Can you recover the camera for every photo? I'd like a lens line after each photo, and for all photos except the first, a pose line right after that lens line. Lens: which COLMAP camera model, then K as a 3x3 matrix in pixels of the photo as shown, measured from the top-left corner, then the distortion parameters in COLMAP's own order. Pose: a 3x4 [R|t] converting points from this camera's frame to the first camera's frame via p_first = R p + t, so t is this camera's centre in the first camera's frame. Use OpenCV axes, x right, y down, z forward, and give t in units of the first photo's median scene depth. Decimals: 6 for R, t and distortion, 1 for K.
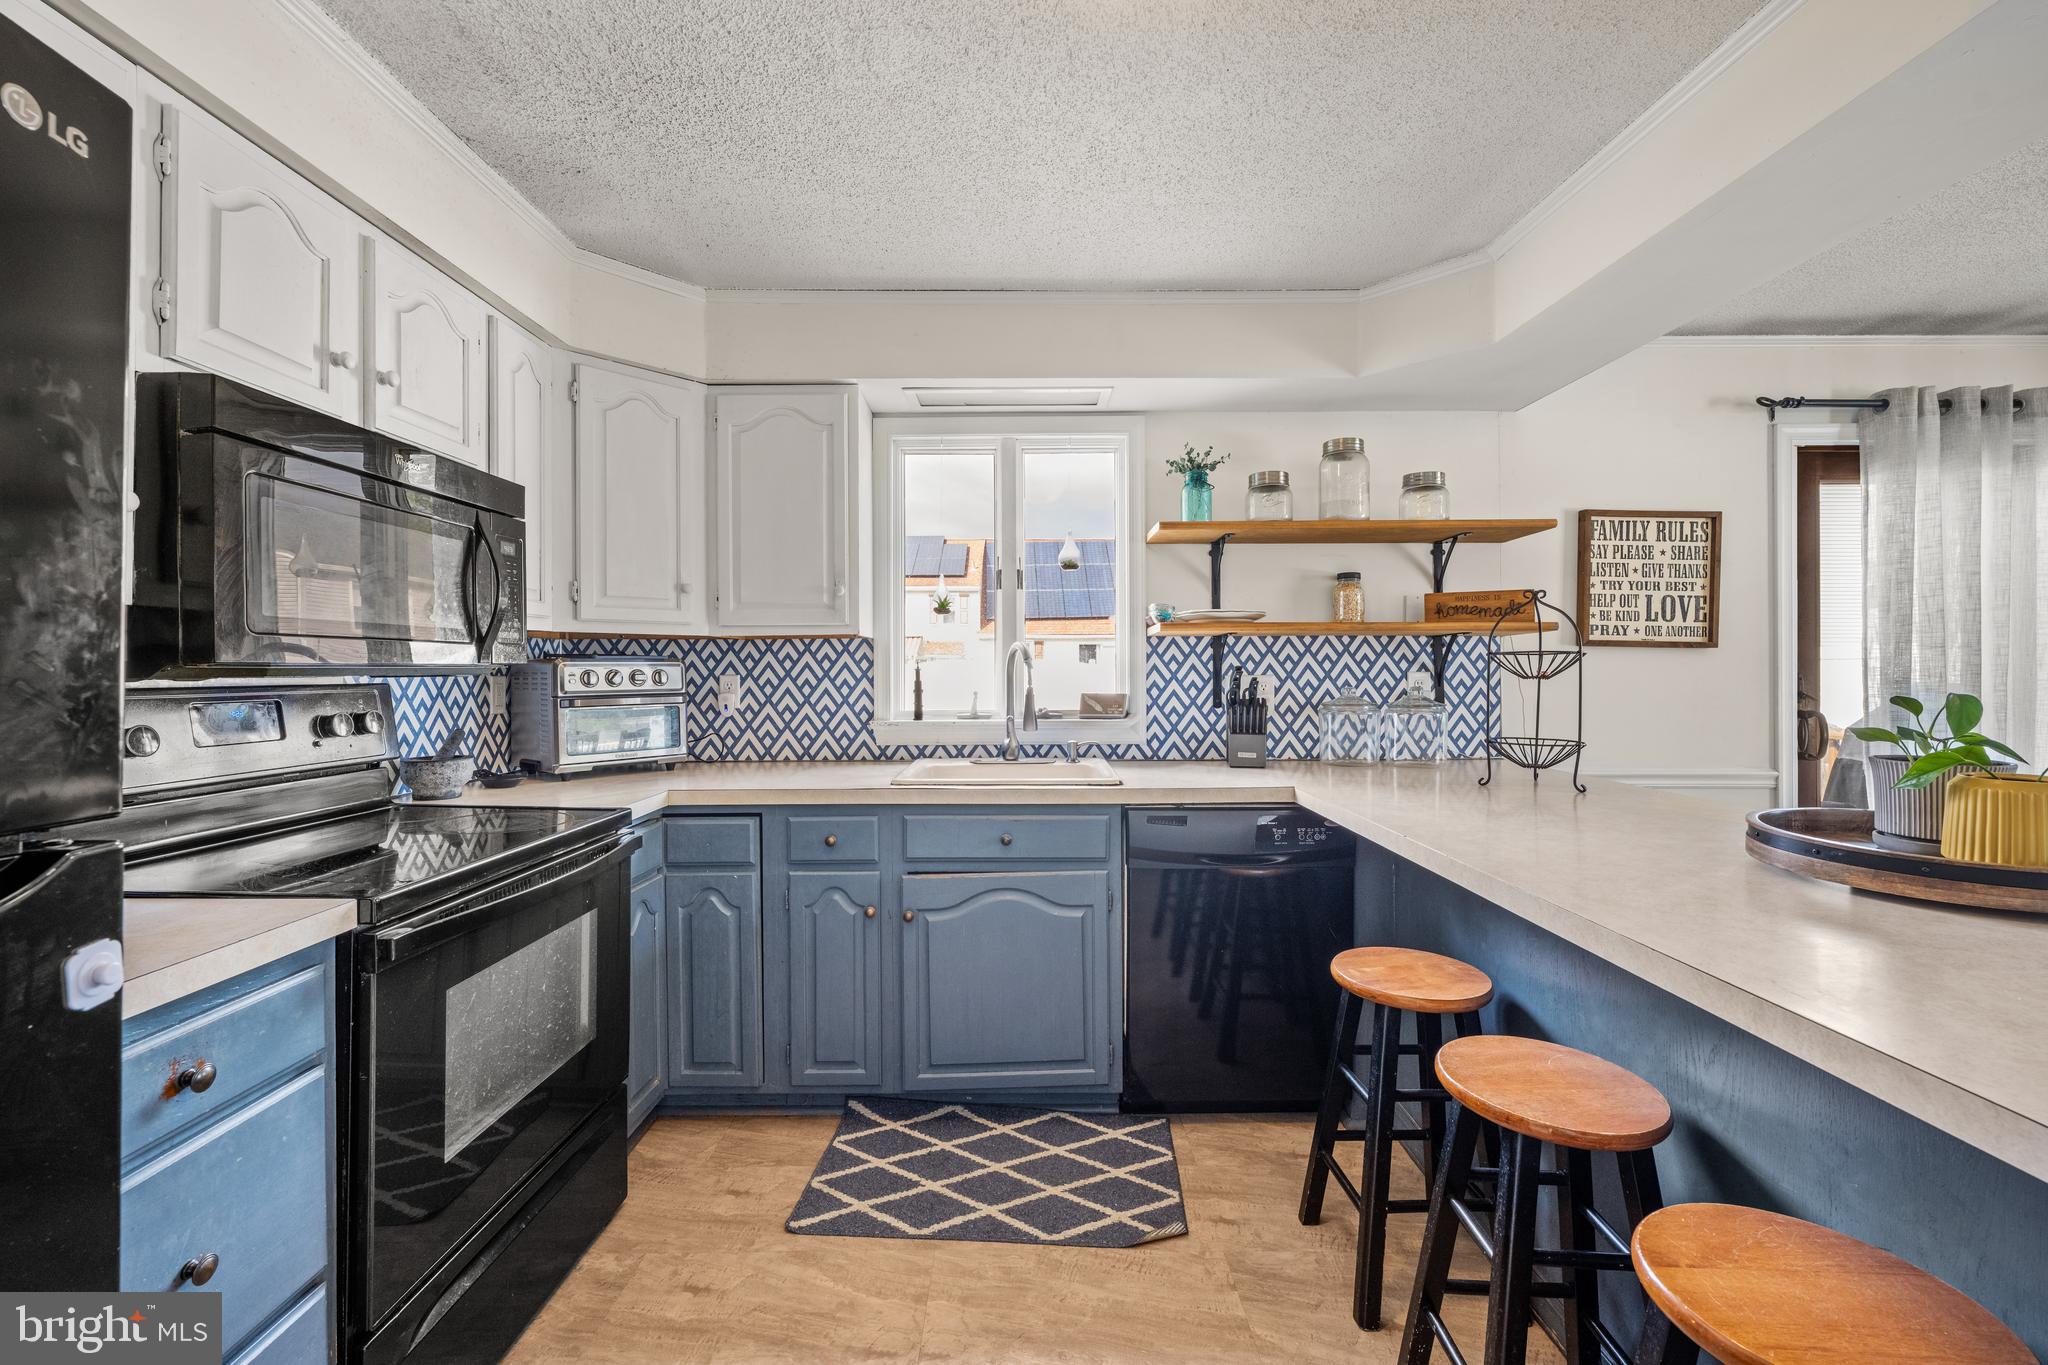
lens RADIAL K [[867.1, 0, 1029.5], [0, 867.1, 671.6], [0, 0, 1]] dist [0.000803, -0.000029]
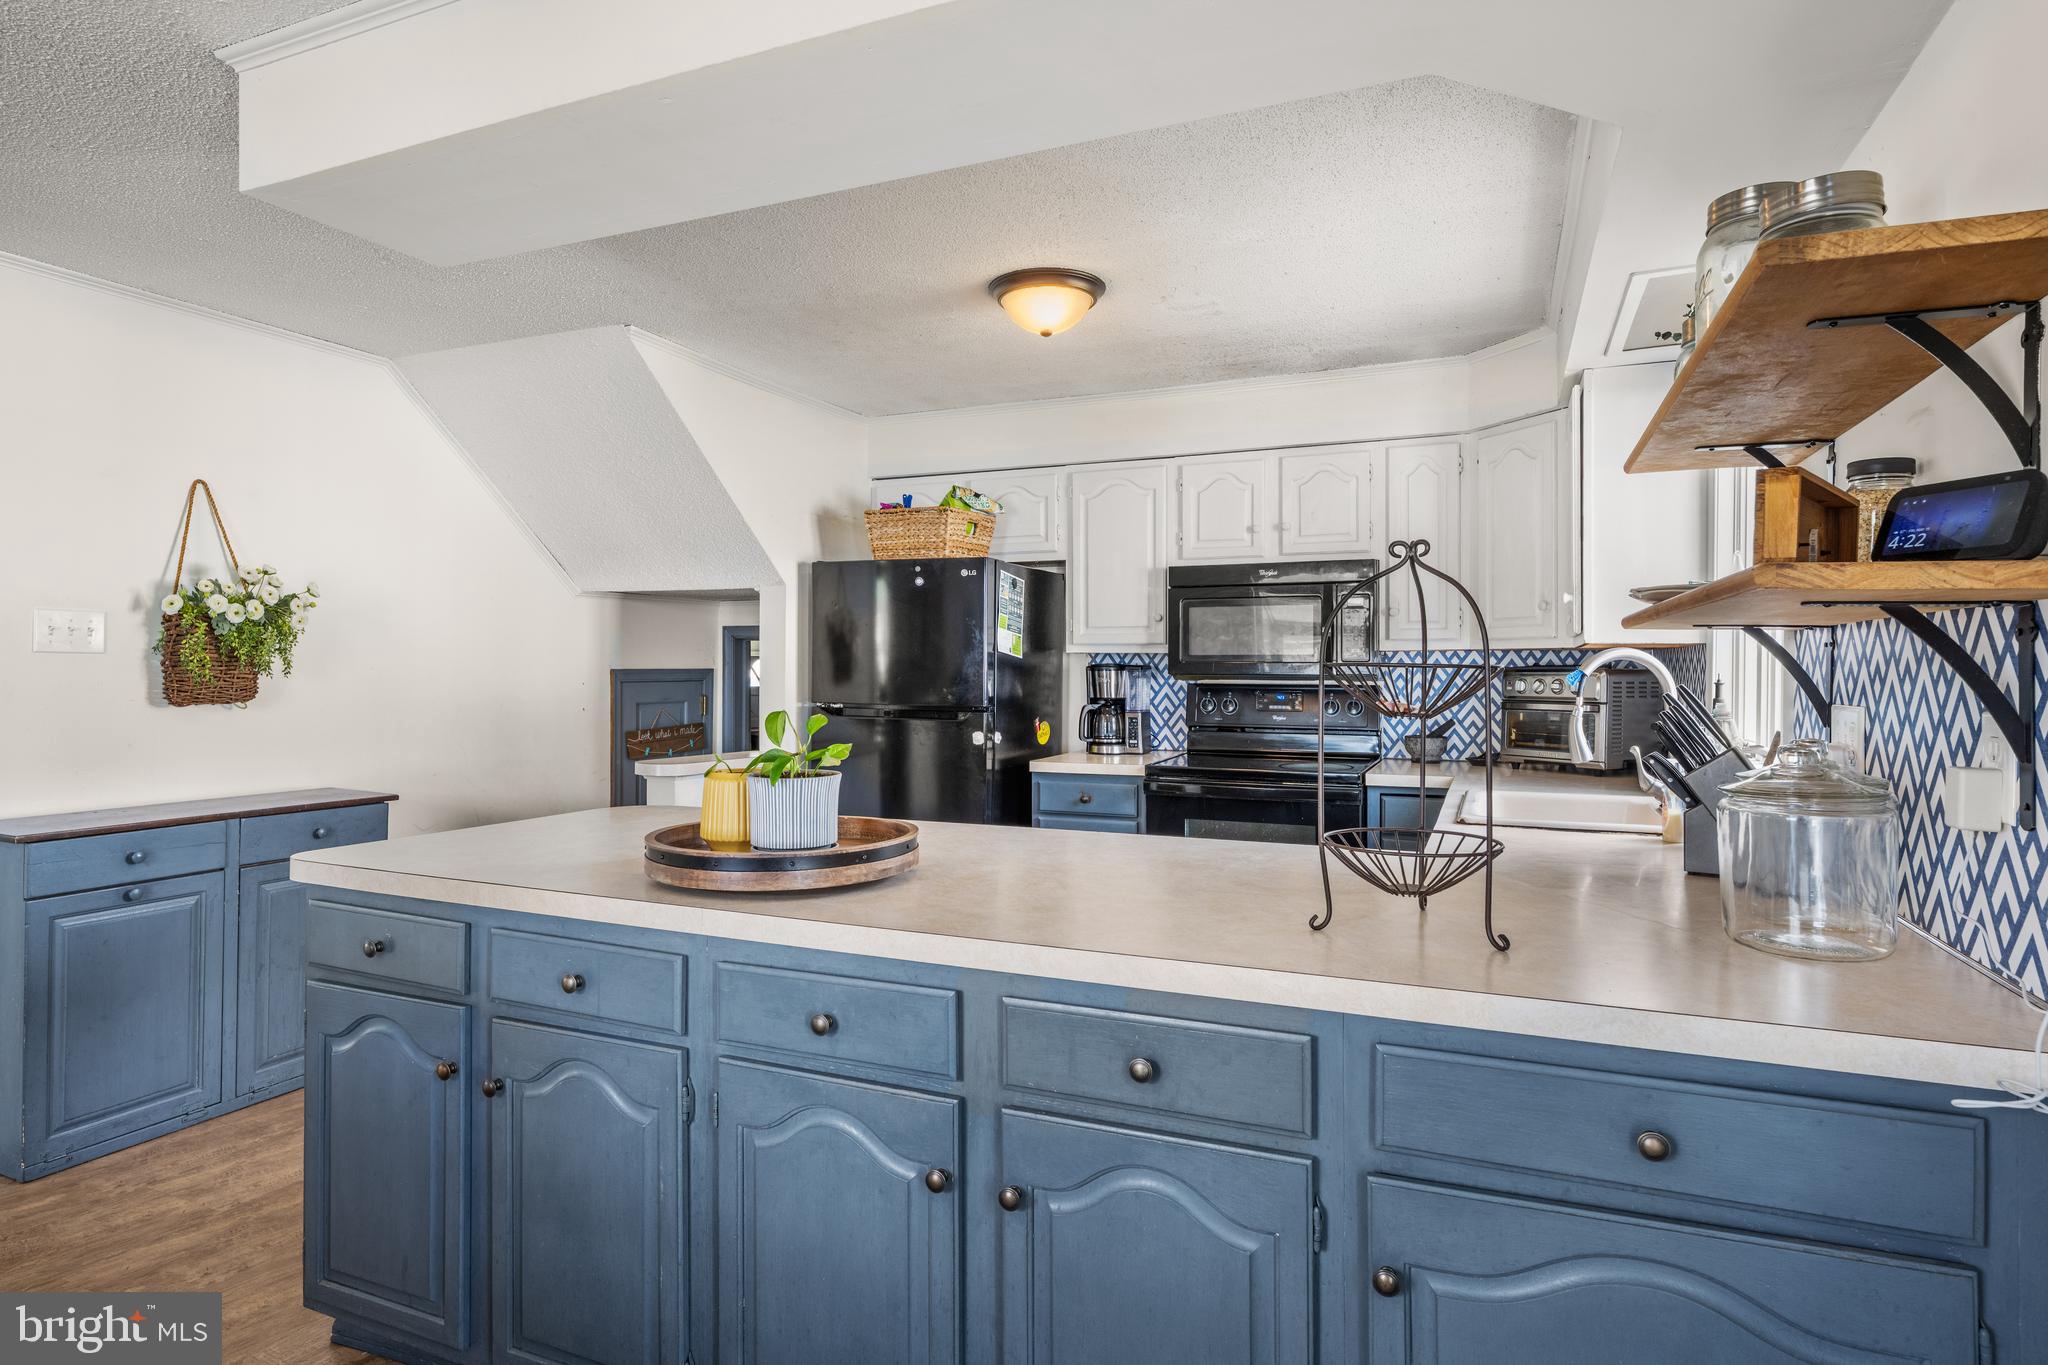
lens RADIAL K [[1082.2, 0, 1024.2], [0, 1082.2, 684.8], [0, 0, 1]] dist [0.002912, 0.000234]
pose [[-0.409001, 0.028787, -0.912080, 0.967976], [0.000688, 0.999512, 0.031238, -0.038999], [0.912534, 0.012149, -0.408821, 0.837841]]
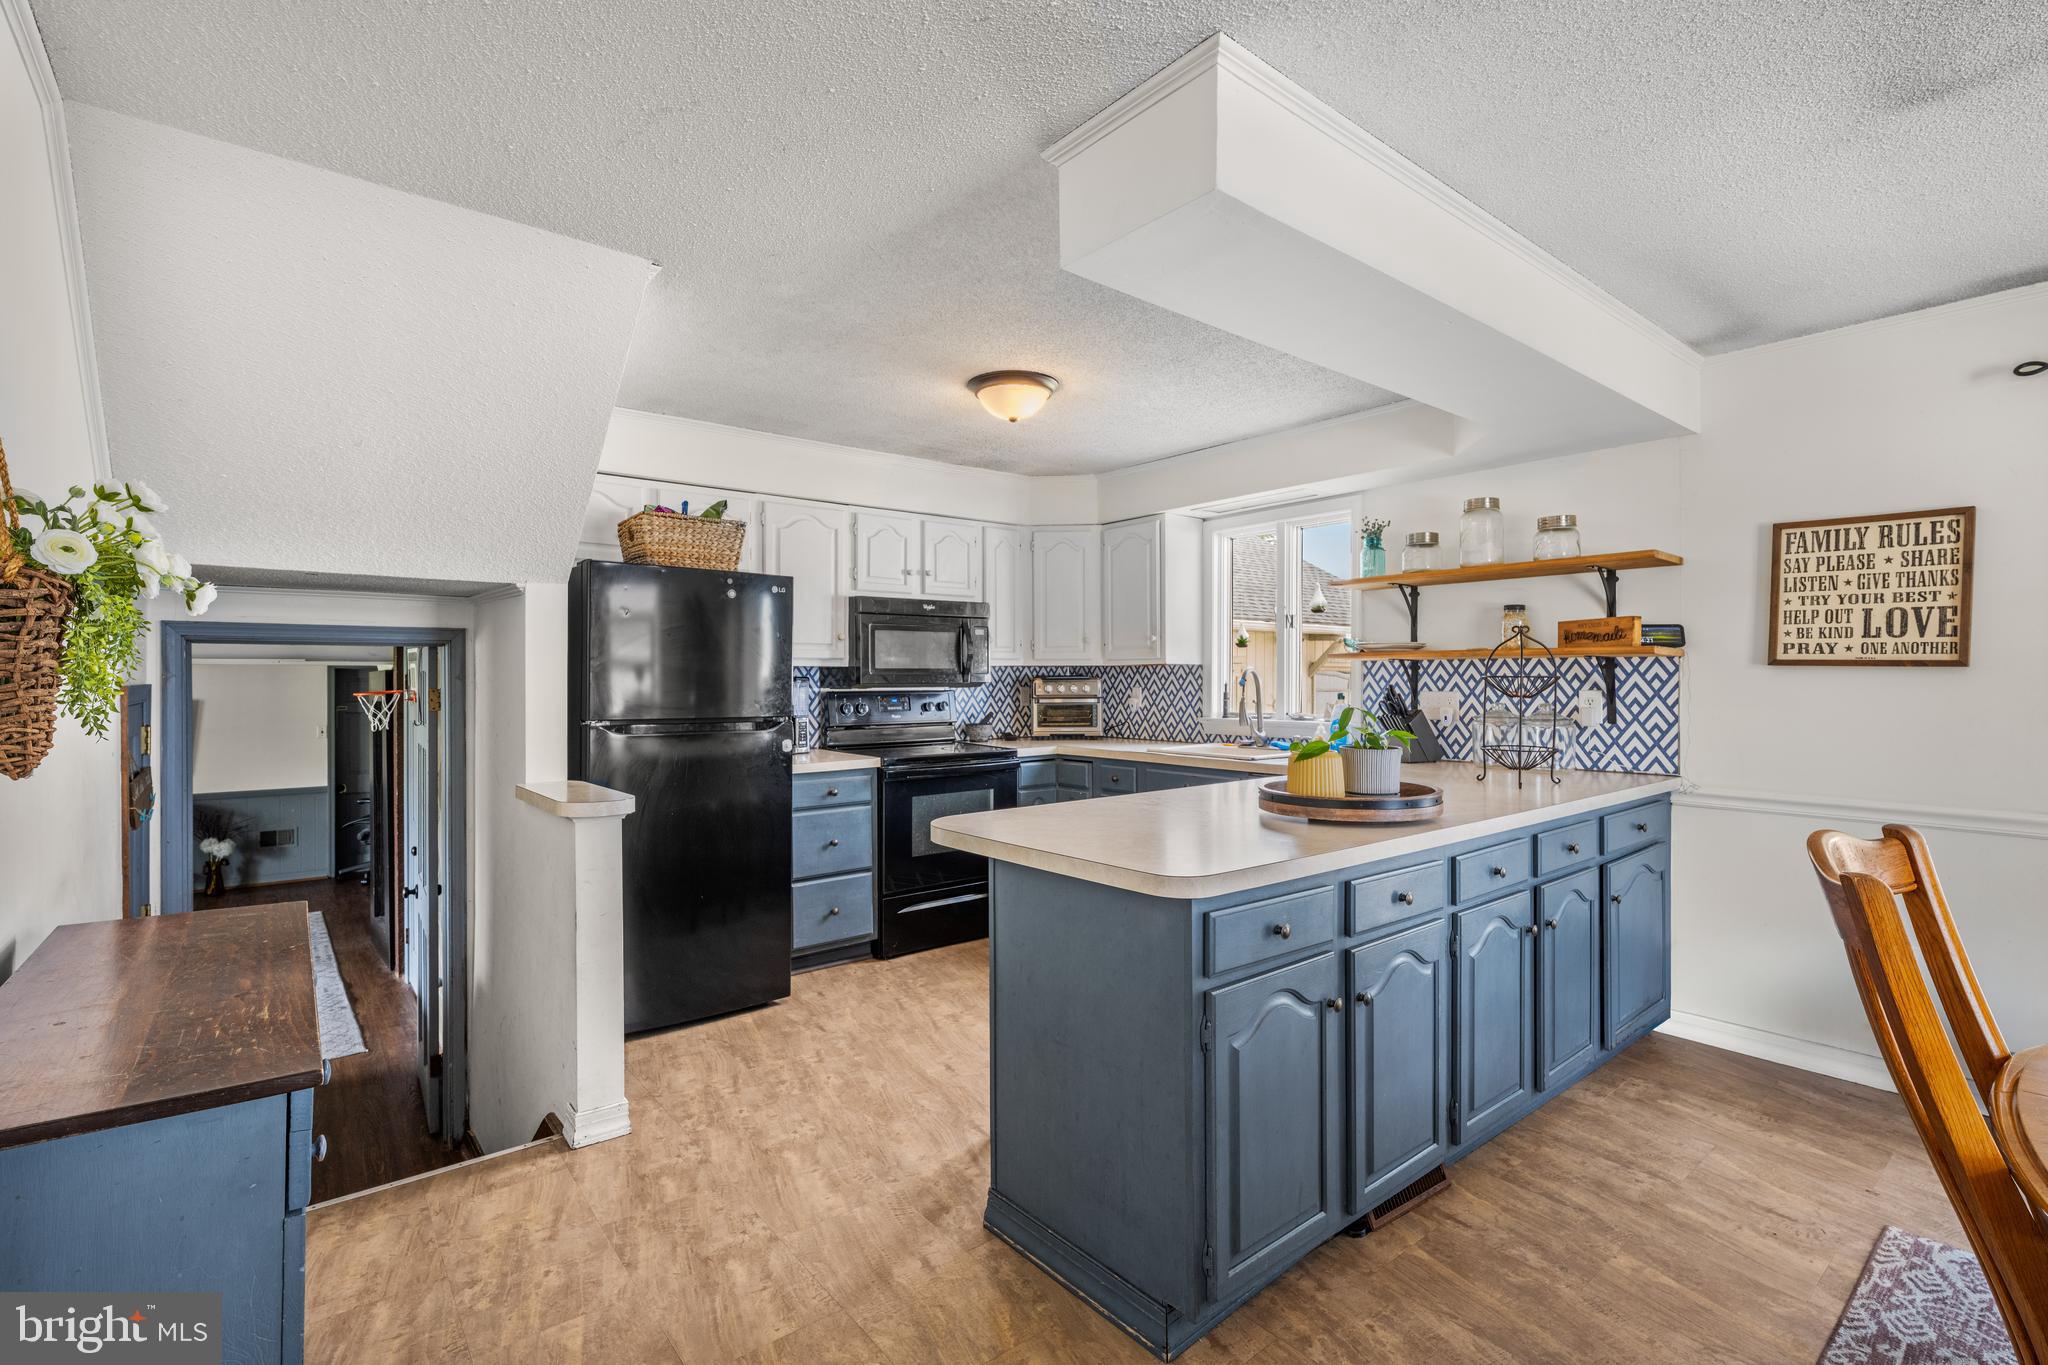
lens RADIAL K [[919.2, 0, 1023.8], [0, 919.2, 674.2], [0, 0, 1]] dist [0.000723, 0.000016]
pose [[0.625012, 0.000044, -0.780615, 0.912724], [0.004197, 0.999985, 0.003417, -0.026973], [0.780604, -0.005412, 0.625003, -0.284030]]
